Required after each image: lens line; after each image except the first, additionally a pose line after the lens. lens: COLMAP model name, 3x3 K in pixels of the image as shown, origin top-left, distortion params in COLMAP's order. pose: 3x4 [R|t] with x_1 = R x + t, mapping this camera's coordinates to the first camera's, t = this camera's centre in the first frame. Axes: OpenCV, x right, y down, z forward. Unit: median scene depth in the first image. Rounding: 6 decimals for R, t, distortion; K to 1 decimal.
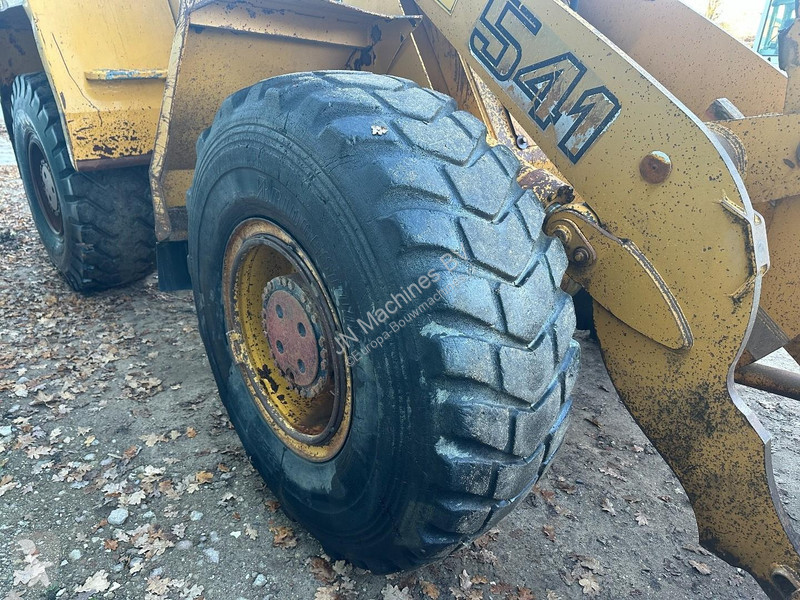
lens RADIAL K [[566.6, 0, 399.0], [0, 566.6, 295.1], [0, 0, 1]] dist [0.055391, -0.075708]
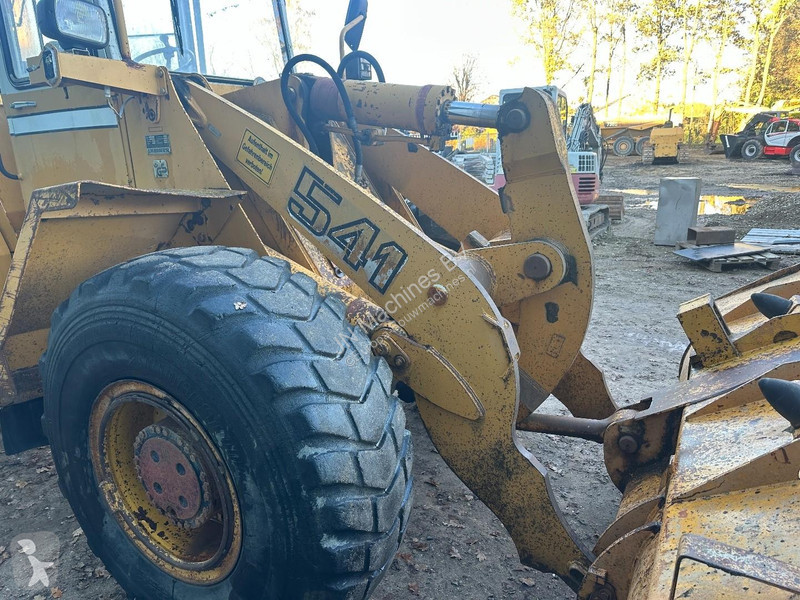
lens RADIAL K [[566.6, 0, 399.0], [0, 566.6, 295.1], [0, 0, 1]] dist [0.055391, -0.075708]
pose [[0.937666, -0.132662, 0.321223, -0.090815], [0.171597, 0.980481, -0.095973, -0.104250], [-0.302221, 0.145111, 0.942128, -0.282982]]
